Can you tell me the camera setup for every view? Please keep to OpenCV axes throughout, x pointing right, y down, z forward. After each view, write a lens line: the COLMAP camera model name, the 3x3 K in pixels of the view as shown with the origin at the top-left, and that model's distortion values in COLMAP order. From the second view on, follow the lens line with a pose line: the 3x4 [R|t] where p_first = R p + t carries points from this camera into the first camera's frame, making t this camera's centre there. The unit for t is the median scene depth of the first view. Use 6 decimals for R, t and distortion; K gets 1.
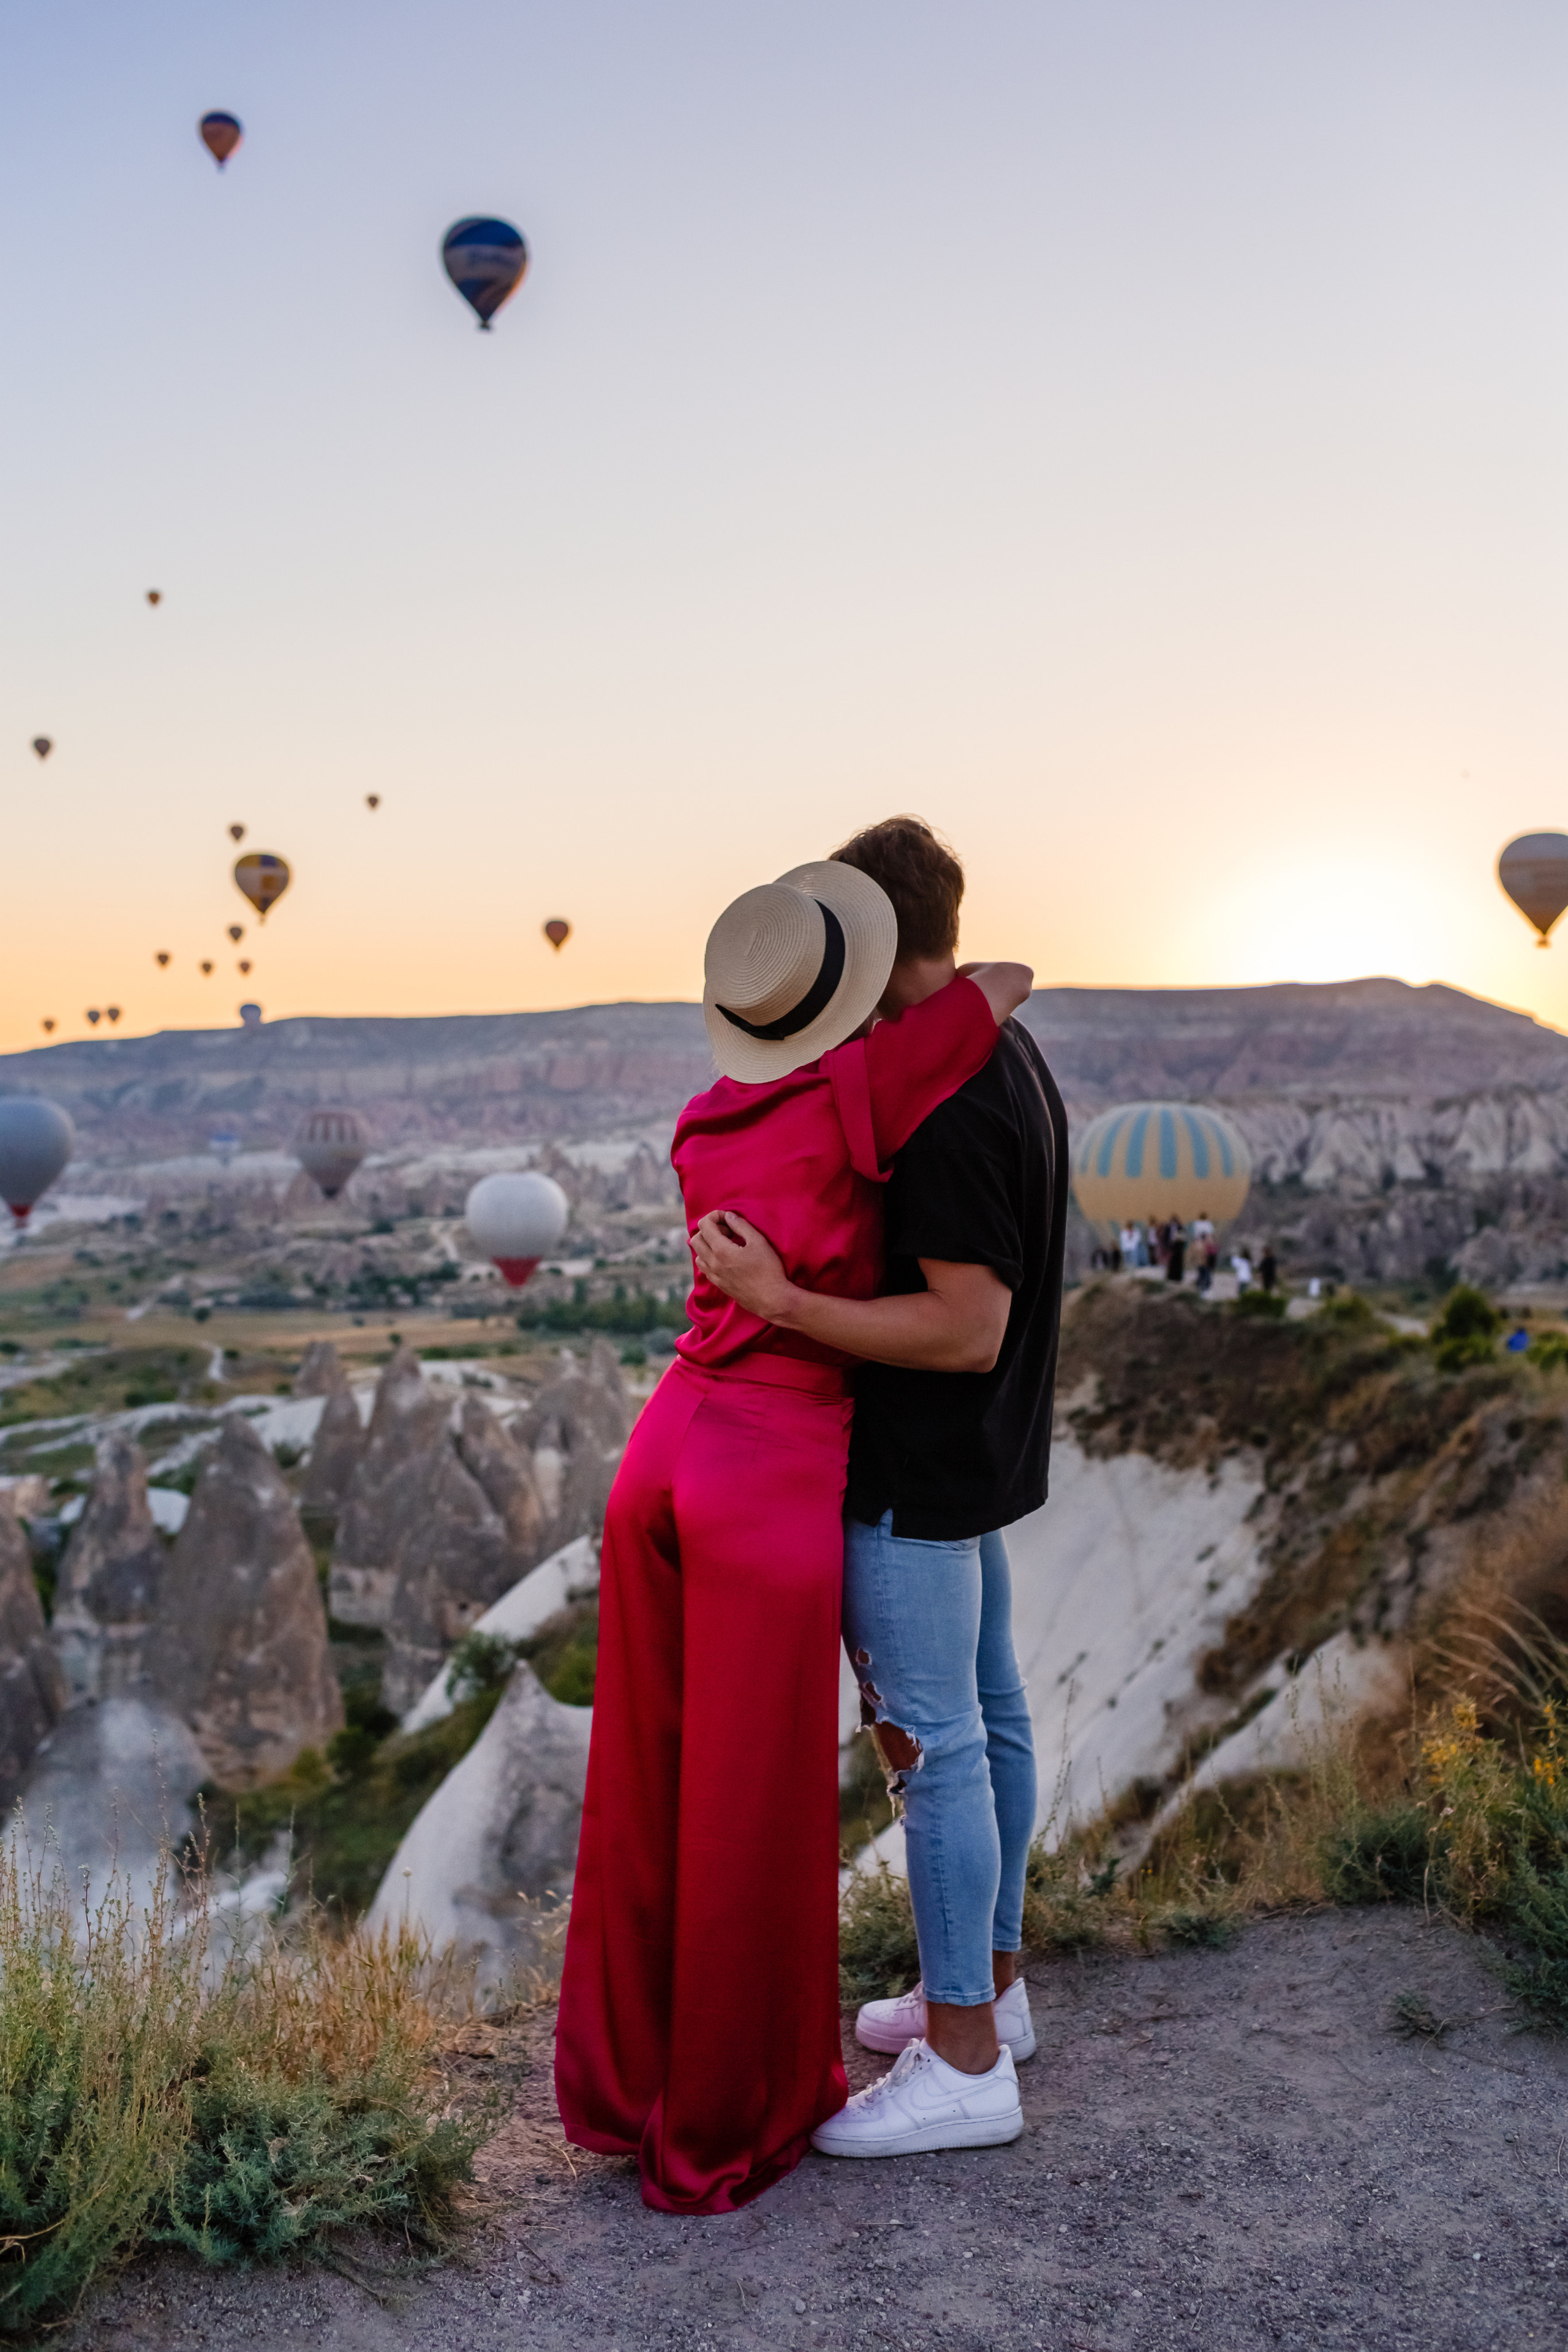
lens RADIAL K [[2274.7, 0, 785.8], [0, 2274.7, 1146.8], [0, 0, 1]] dist [0.011269, 0.000000]
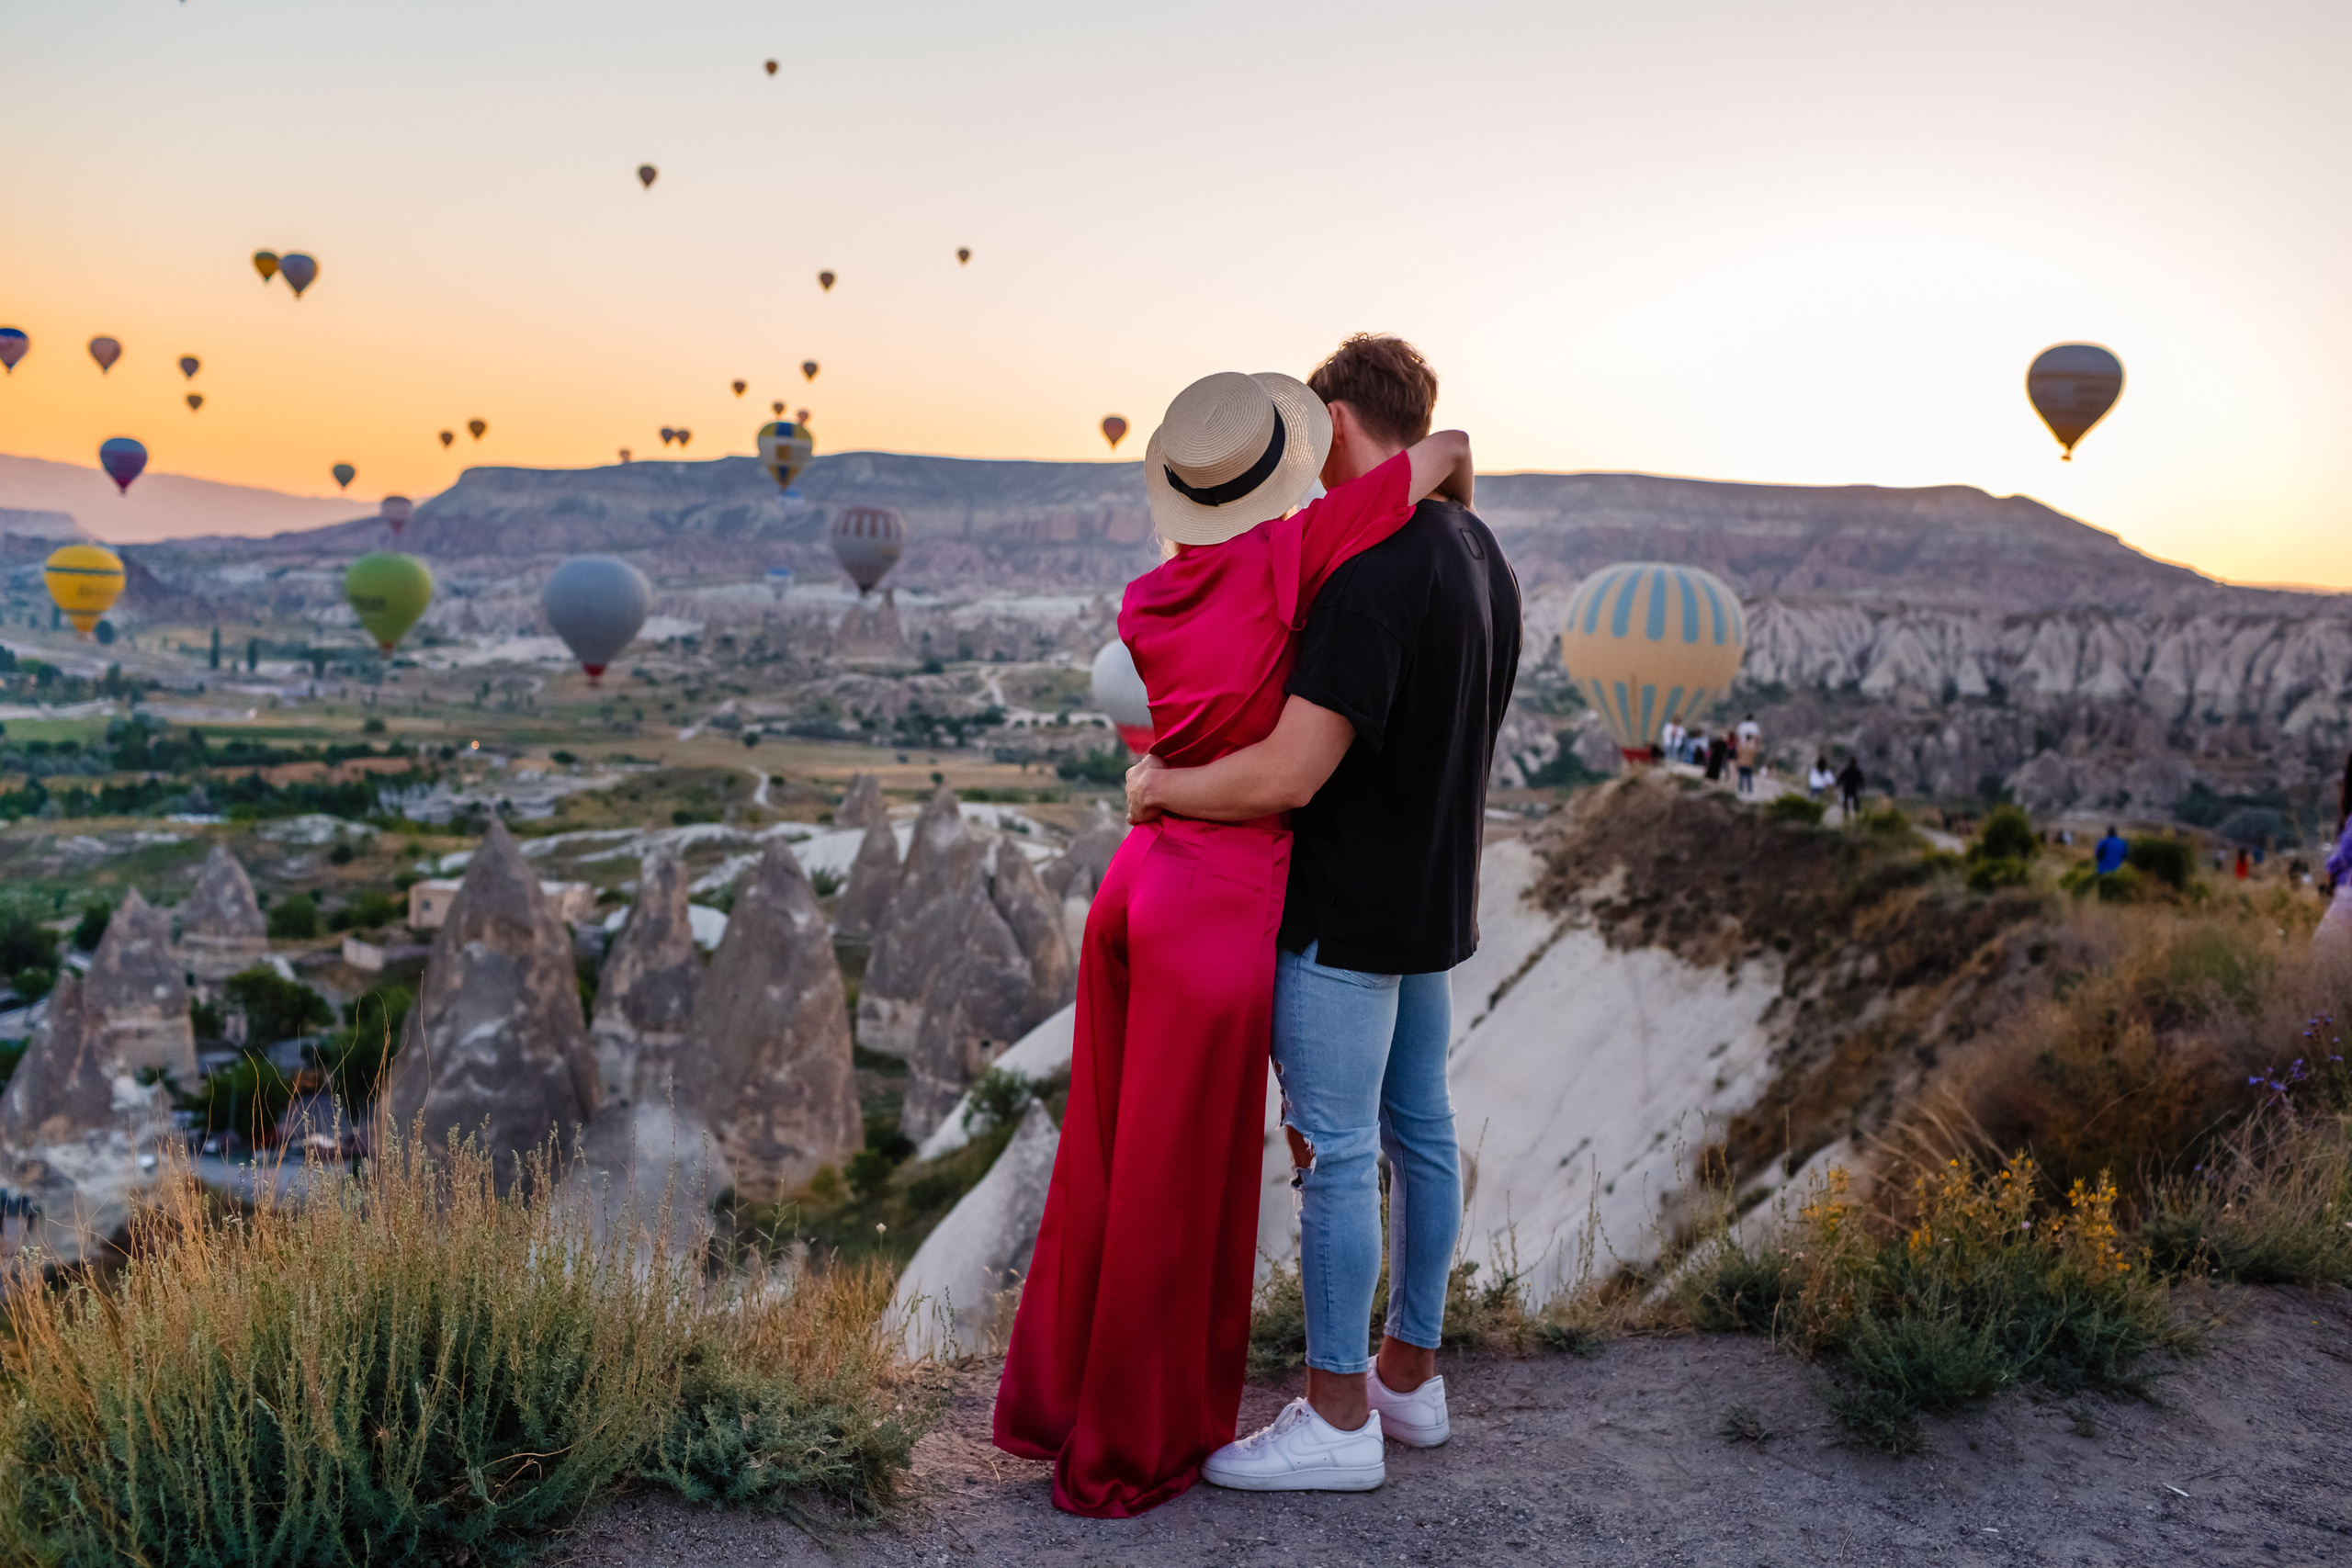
lens RADIAL K [[2274.5, 0, 1175.2], [0, 2274.5, 758.5], [0, 0, 1]] dist [0.011269, 0.000000]
pose [[0.994913, 0.076107, -0.065992, 0.002343], [-0.071663, 0.995157, 0.067285, -0.000295], [0.070793, -0.062214, 0.995549, -0.007005]]
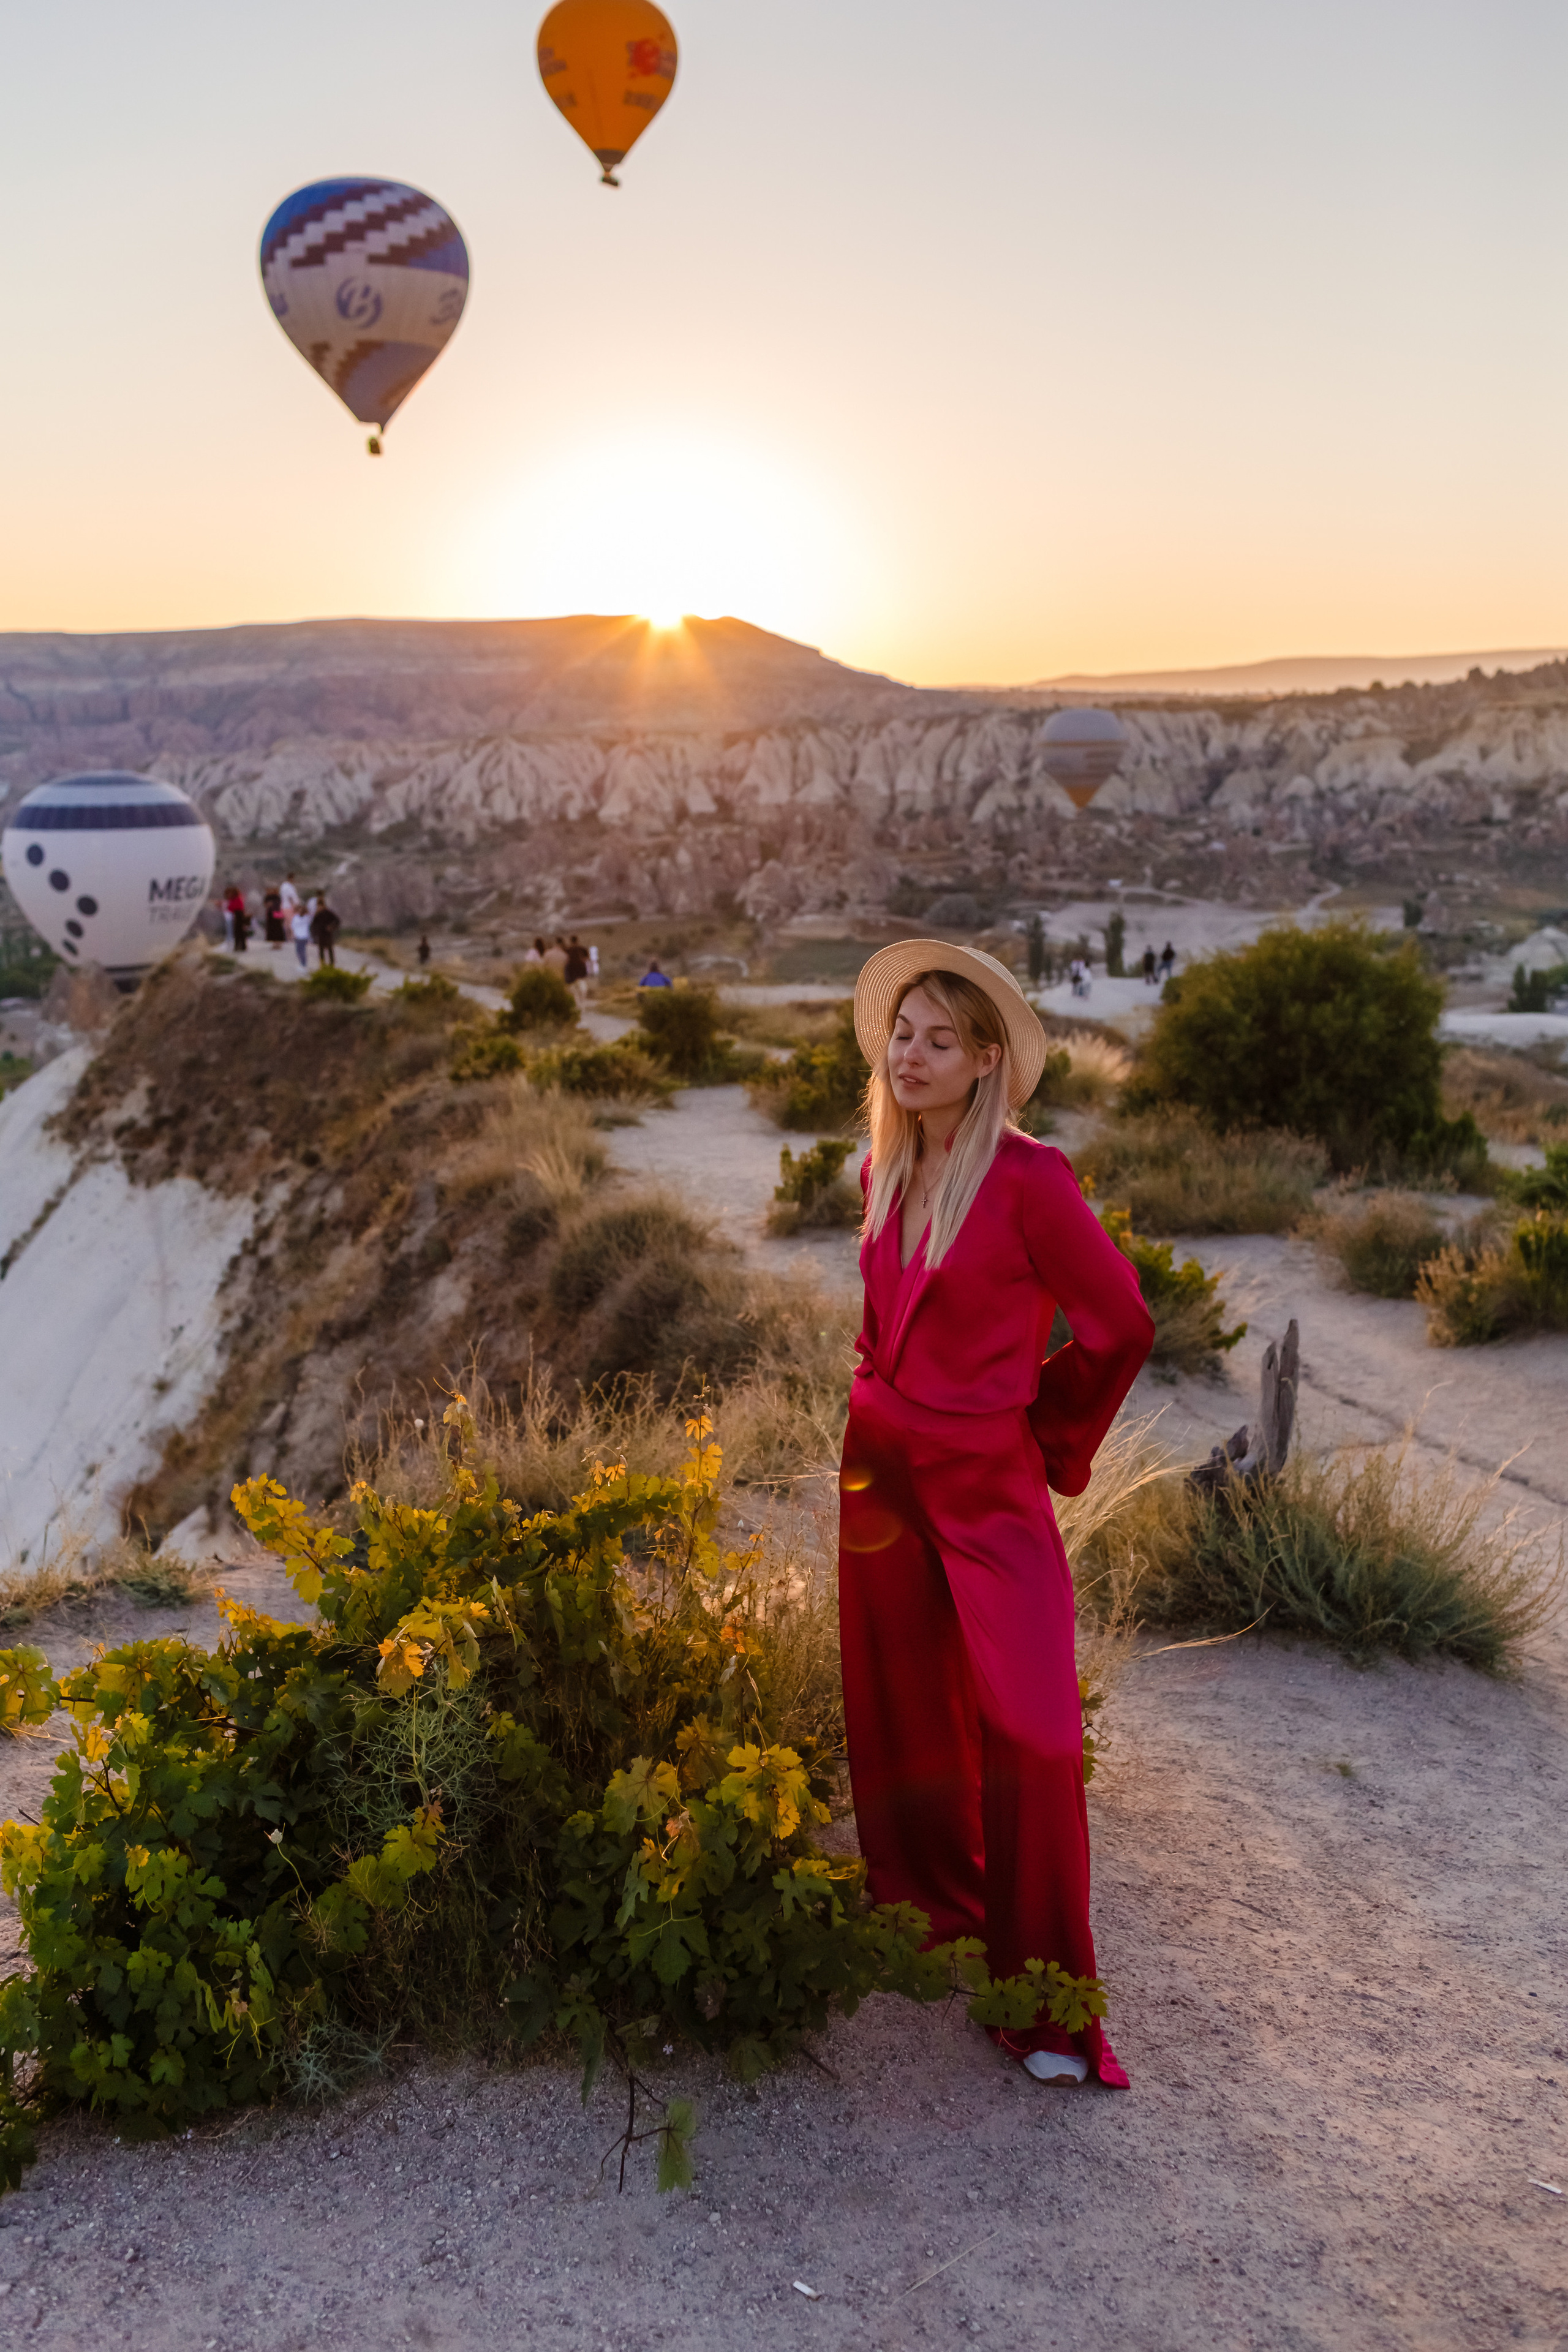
lens RADIAL K [[2274.7, 0, 797.4], [0, 2274.7, 1173.3], [0, 0, 1]] dist [0.011269, 0.000000]
pose [[0.953226, -0.067720, 0.294576, 0.119228], [0.017386, 0.985249, 0.170239, -0.000450], [-0.301759, -0.157155, 0.940342, 0.168193]]
